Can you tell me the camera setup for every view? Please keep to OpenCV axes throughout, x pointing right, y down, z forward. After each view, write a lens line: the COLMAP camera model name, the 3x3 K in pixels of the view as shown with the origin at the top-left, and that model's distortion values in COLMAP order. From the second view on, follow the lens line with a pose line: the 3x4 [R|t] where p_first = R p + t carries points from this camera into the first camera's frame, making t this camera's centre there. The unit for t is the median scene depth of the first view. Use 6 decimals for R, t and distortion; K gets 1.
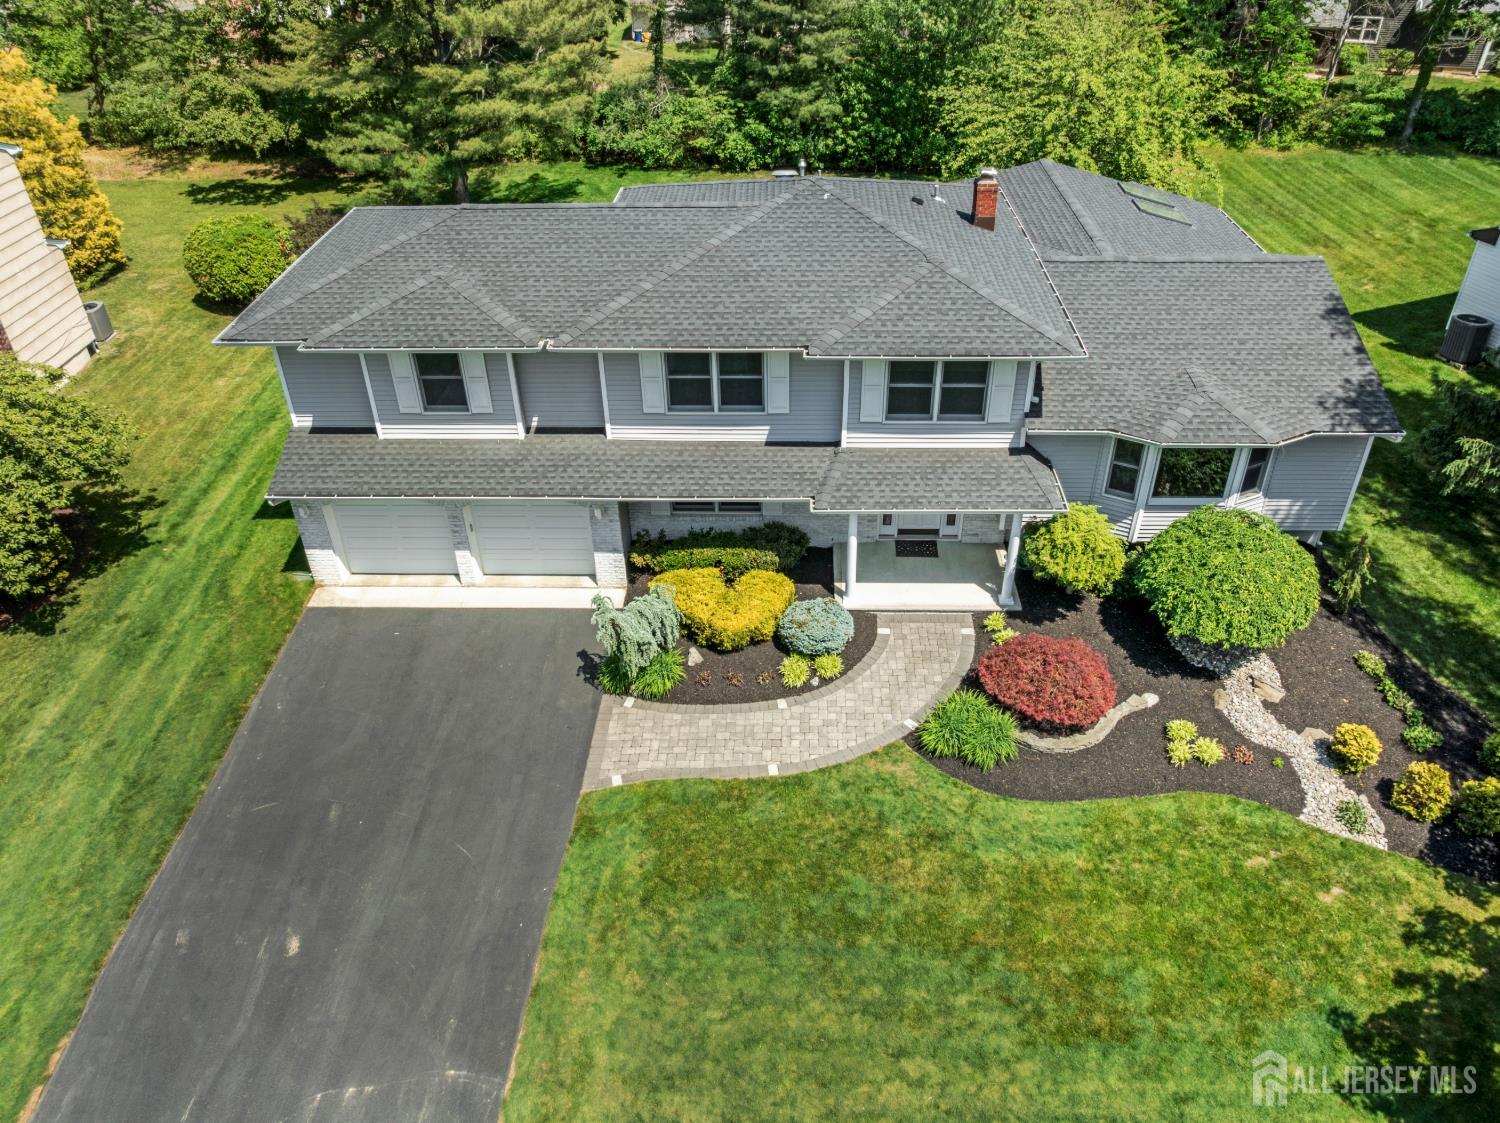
lens RADIAL K [[1070.7, 0, 748.1], [0, 1070.7, 540.0], [0, 0, 1]] dist [-0.032572, 0.004888]
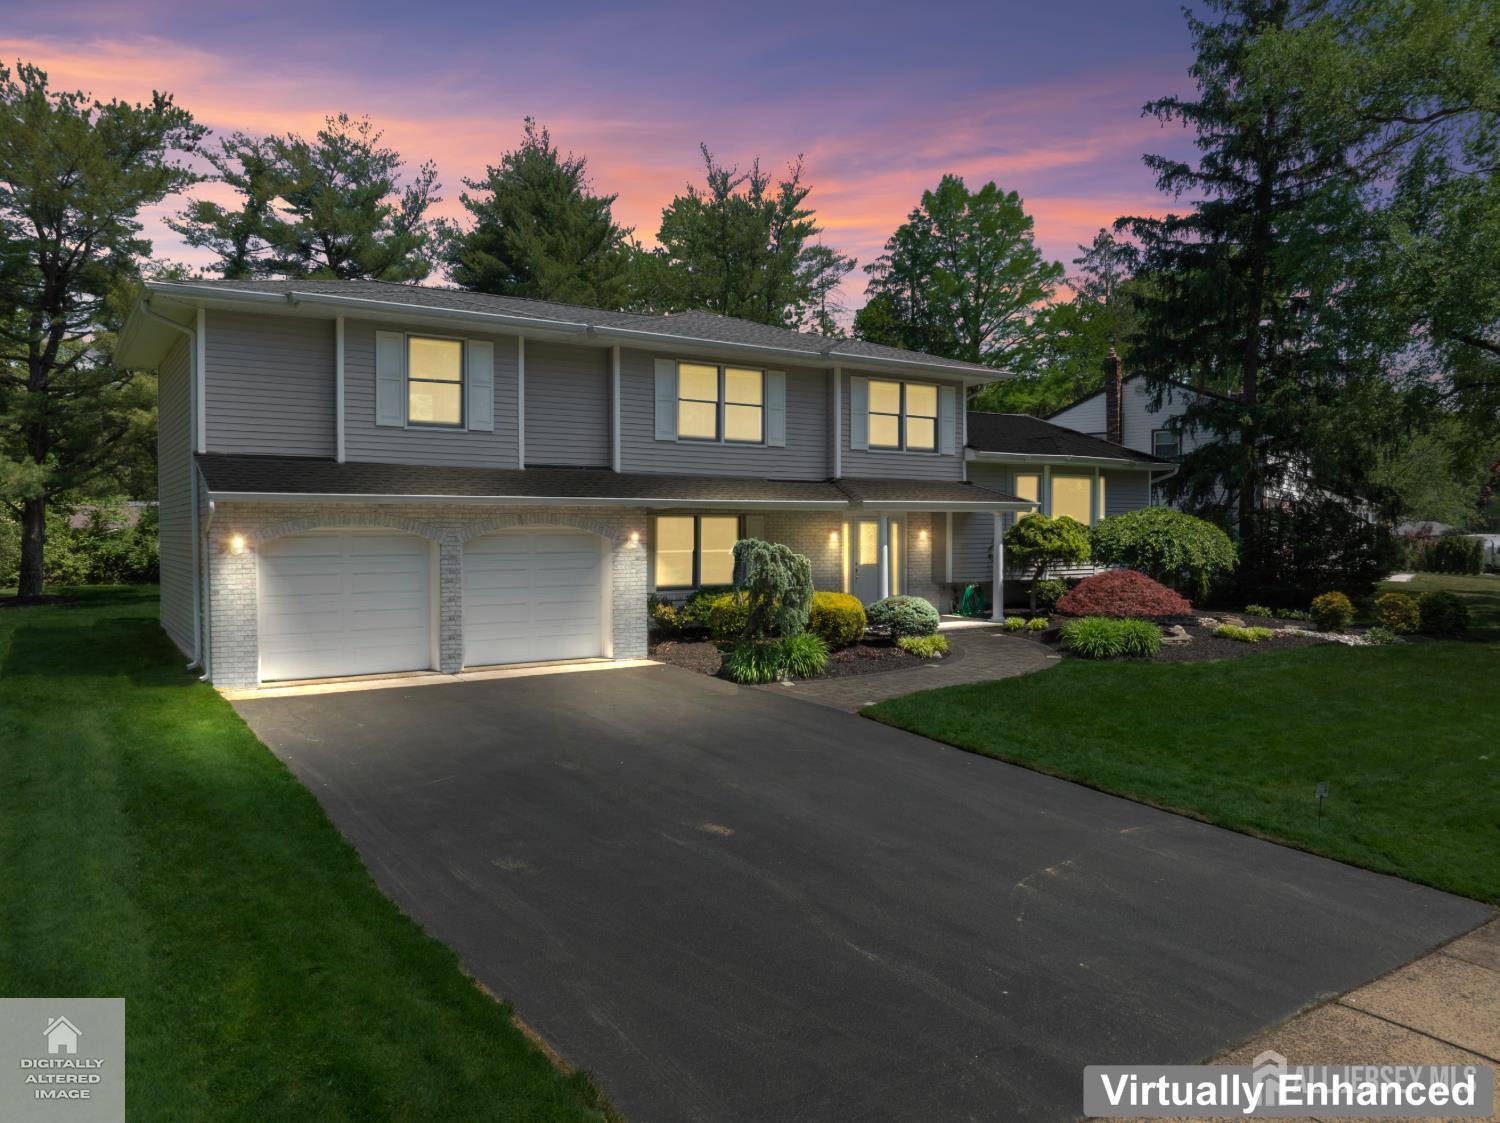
lens RADIAL K [[1070.7, 0, 748.1], [0, 1070.7, 540.0], [0, 0, 1]] dist [-0.032572, 0.004888]
pose [[0.807380, 0.012060, 0.589908, -0.579940], [0.327101, 0.822942, -0.464512, 0.406951], [-0.491062, 0.567997, 0.660483, 0.424627]]
